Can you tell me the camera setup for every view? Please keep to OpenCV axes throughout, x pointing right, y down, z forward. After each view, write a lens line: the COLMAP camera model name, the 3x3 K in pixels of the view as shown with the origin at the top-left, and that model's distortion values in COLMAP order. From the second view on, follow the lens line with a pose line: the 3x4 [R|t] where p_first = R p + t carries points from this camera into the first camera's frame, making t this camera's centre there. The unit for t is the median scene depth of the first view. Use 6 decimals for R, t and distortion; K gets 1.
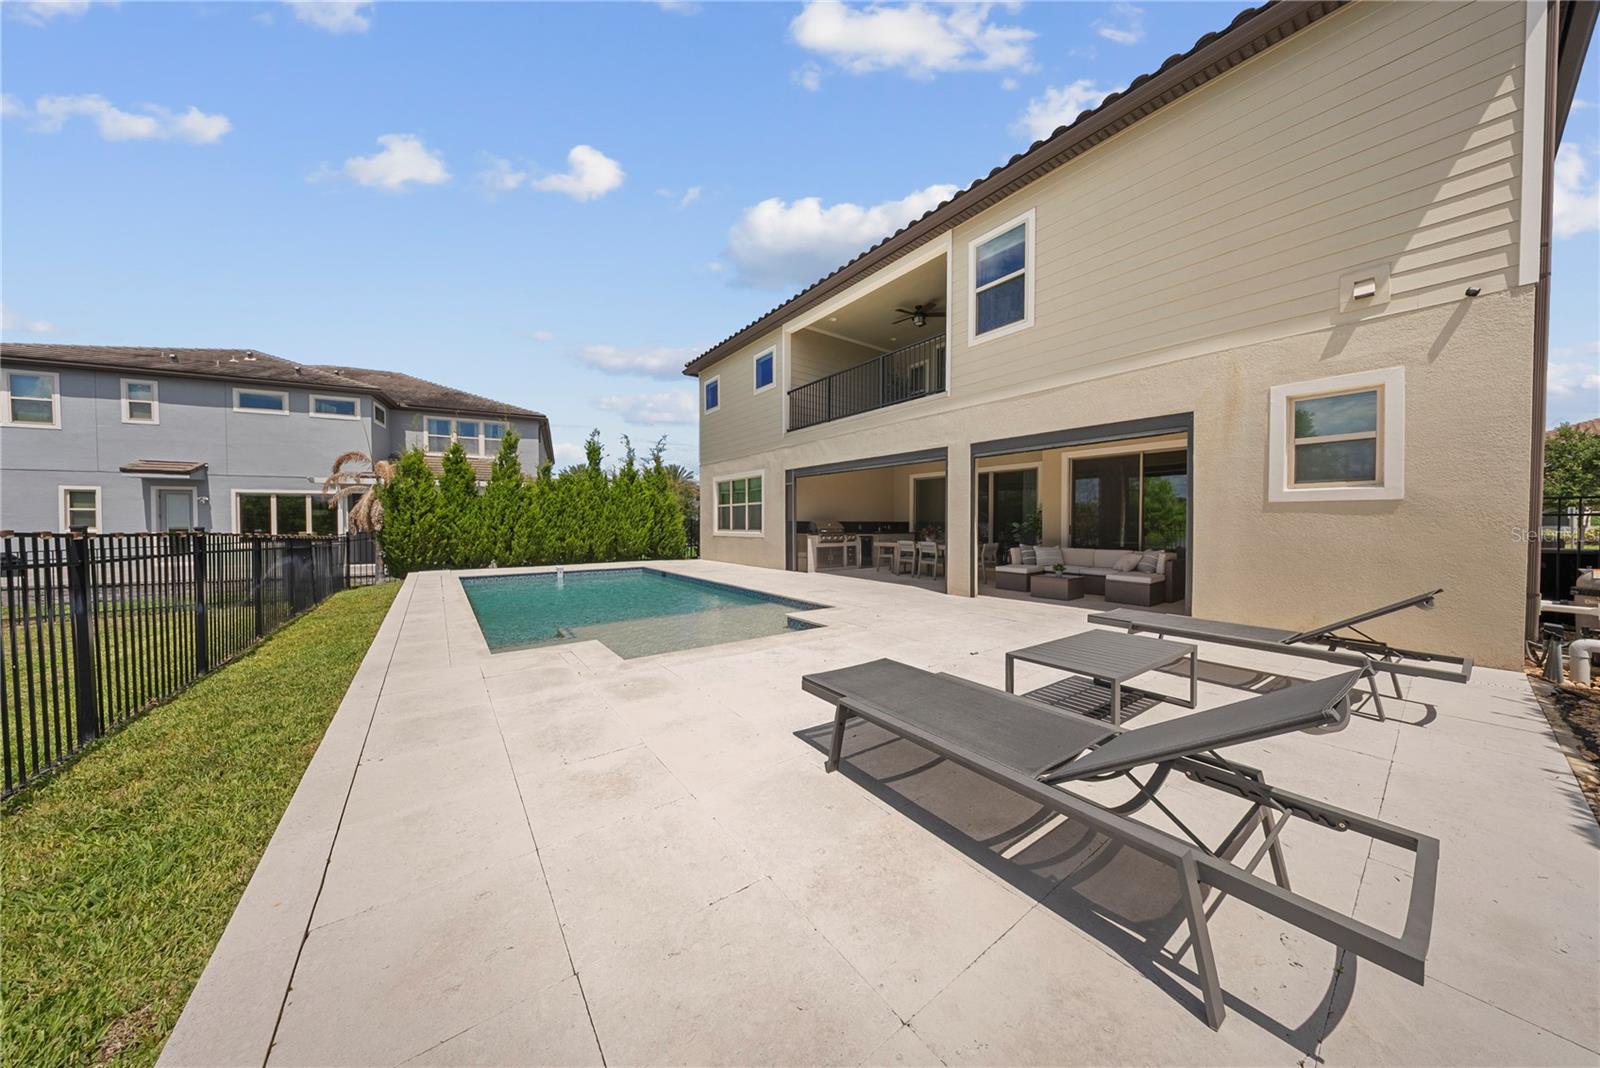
lens RADIAL K [[481.3, 0, 800.0], [0, 481.3, 534.0], [0, 0, 1]] dist [-0.000072, -0.000048]
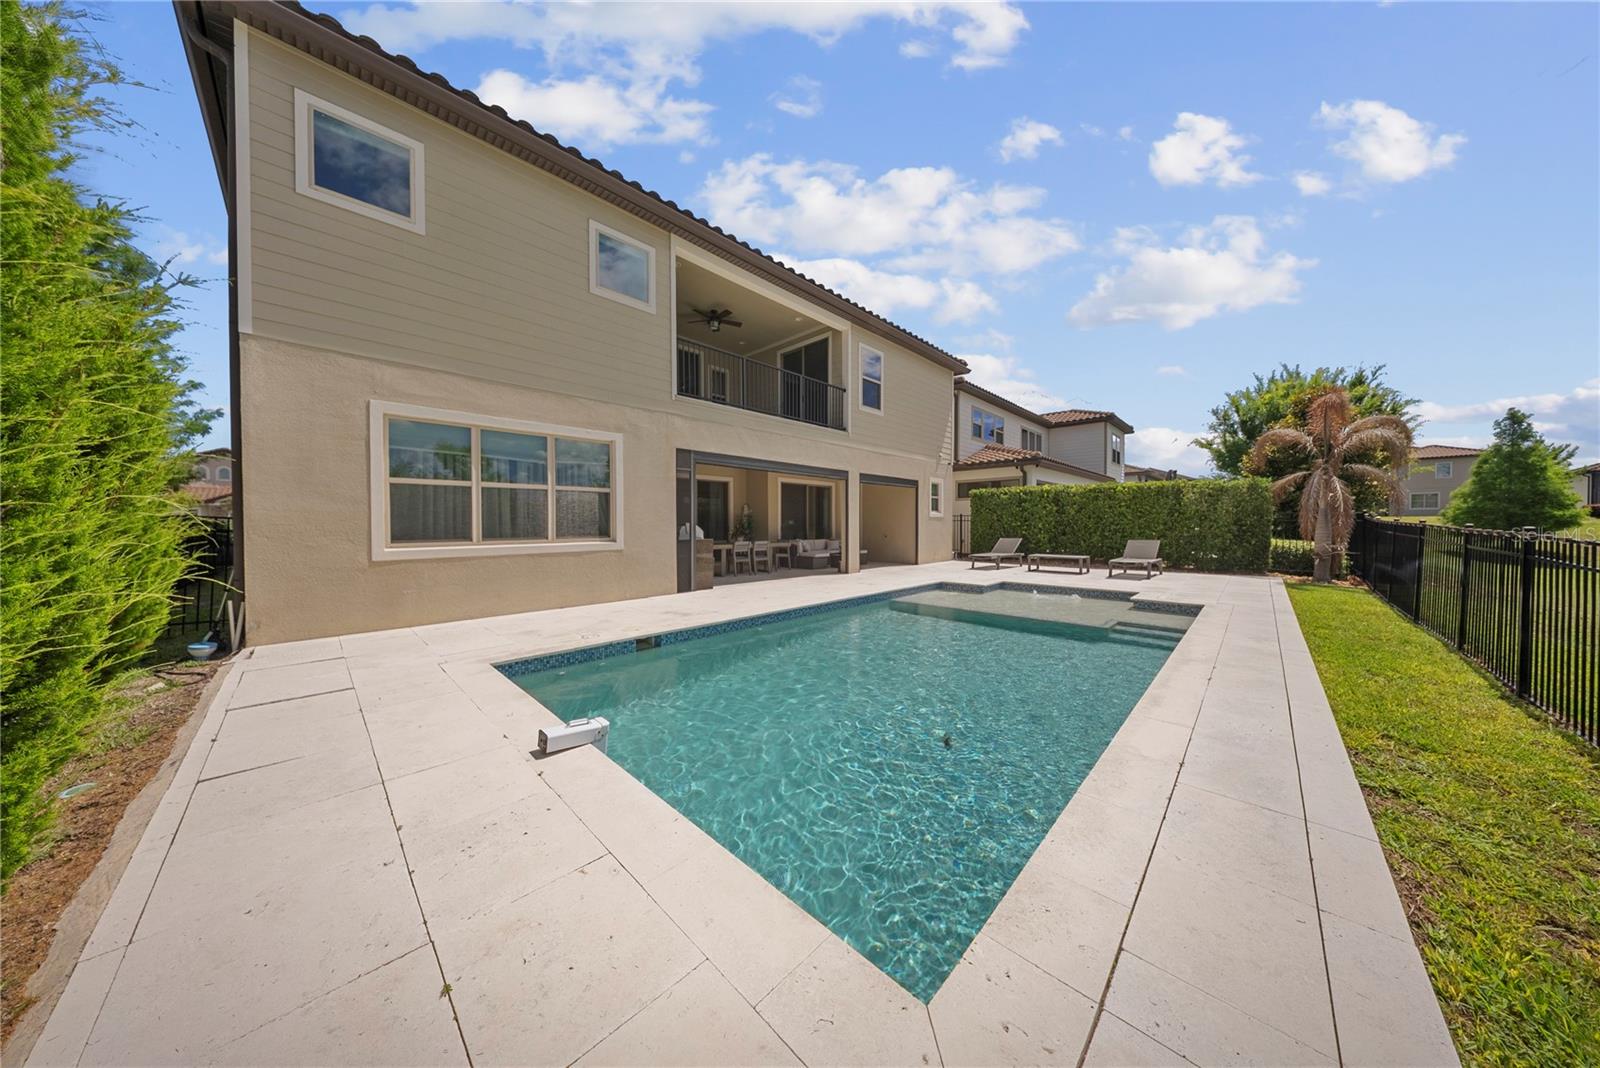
lens RADIAL K [[479.2, 0, 754.3], [0, 479.2, 524.9], [0, 0, 1]] dist [-0.006207, -0.000021]
pose [[-0.115883, -0.010832, 0.993204, -0.833640], [0.017950, 0.999754, 0.012998, -0.035171], [-0.993101, 0.019334, -0.115660, 1.119127]]
